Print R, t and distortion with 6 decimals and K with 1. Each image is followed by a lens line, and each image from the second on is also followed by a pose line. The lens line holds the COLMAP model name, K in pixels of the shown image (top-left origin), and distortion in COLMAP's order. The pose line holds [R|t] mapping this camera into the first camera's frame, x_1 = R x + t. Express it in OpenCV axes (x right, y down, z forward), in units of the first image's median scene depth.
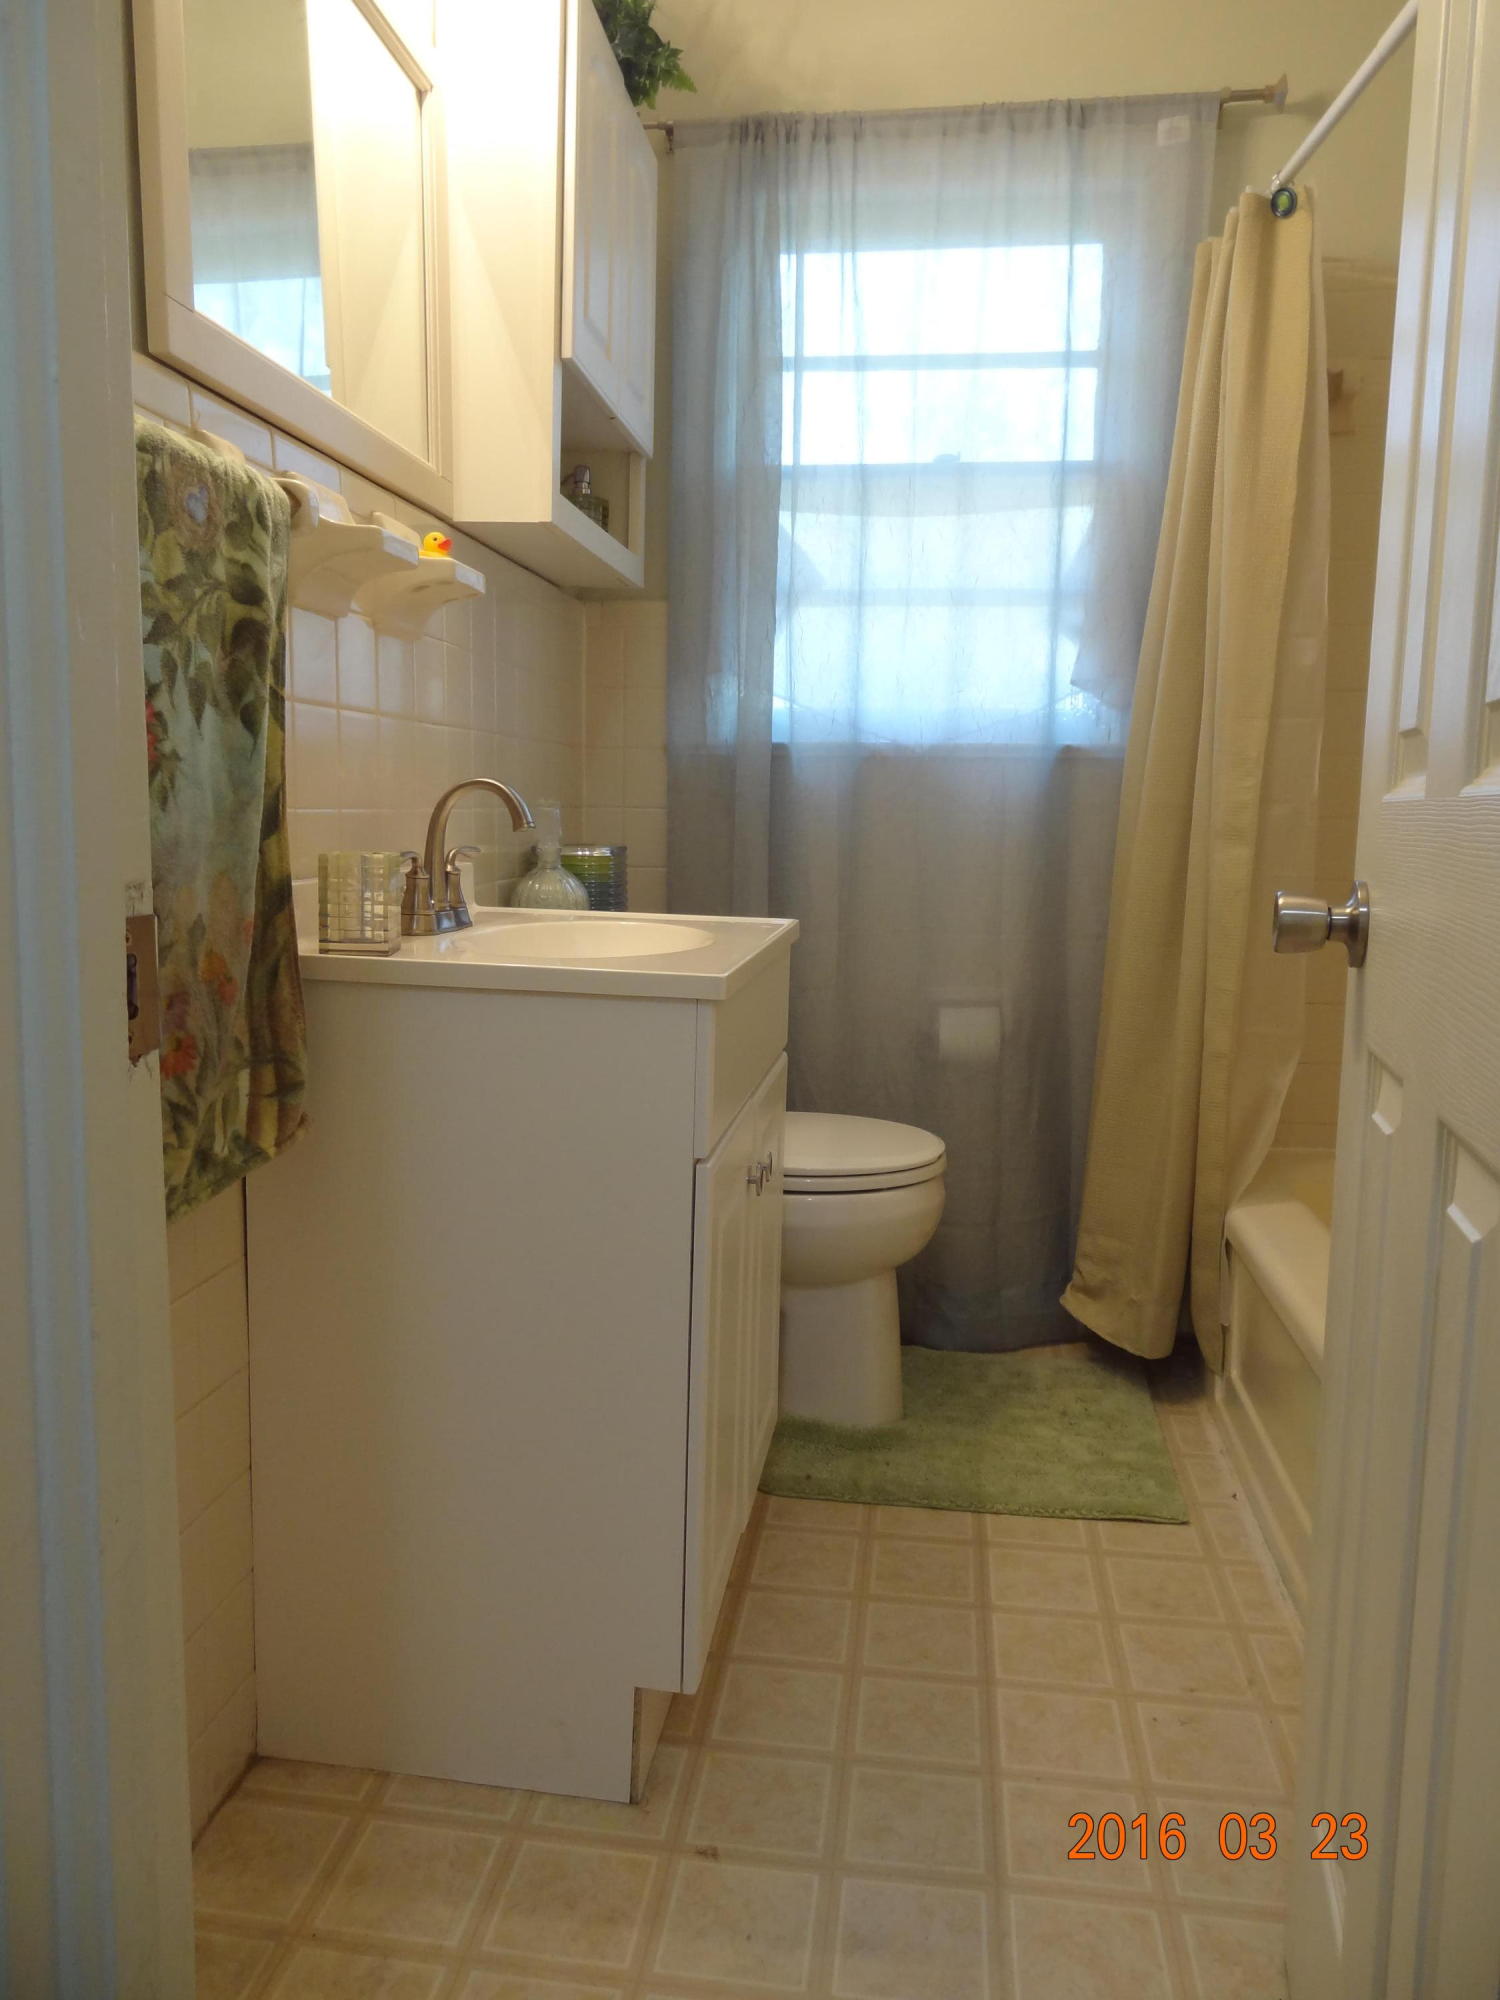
lens RADIAL K [[1408.2, 0, 750.0], [0, 1408.2, 1000.0], [0, 0, 1]] dist [0.000697, 0.003672]
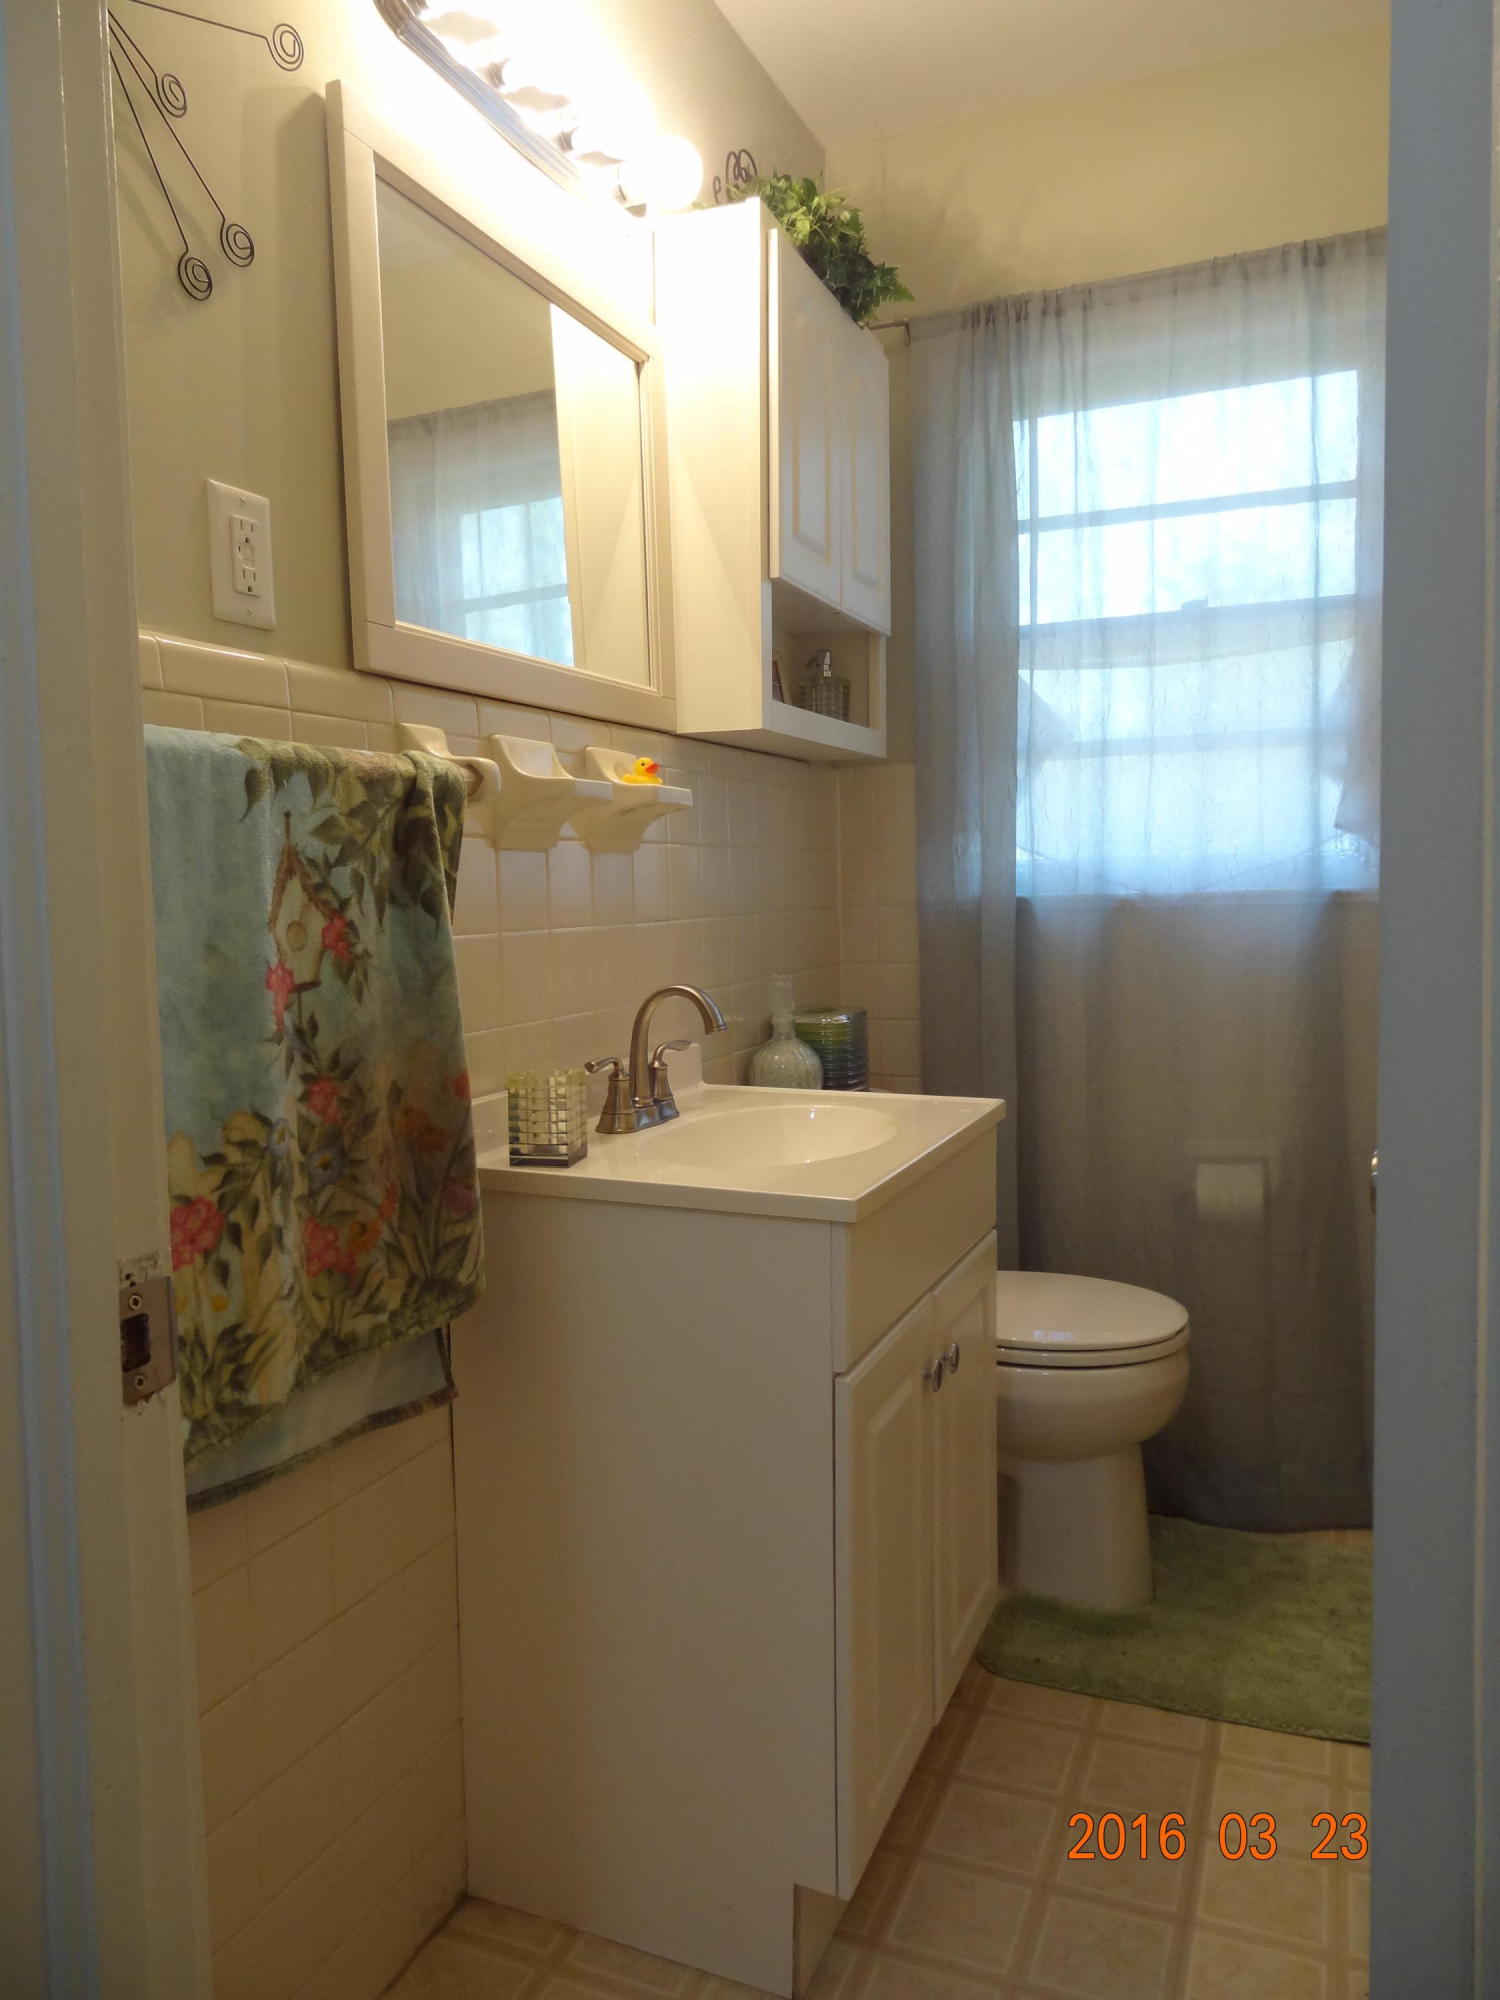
lens RADIAL K [[1408.2, 0, 750.0], [0, 1408.2, 1000.0], [0, 0, 1]] dist [0.000697, 0.003672]
pose [[0.964568, -0.018646, -0.263176, 0.107145], [0.004371, 0.998492, -0.054725, -0.062821], [0.263800, 0.051636, 0.963194, -0.019618]]
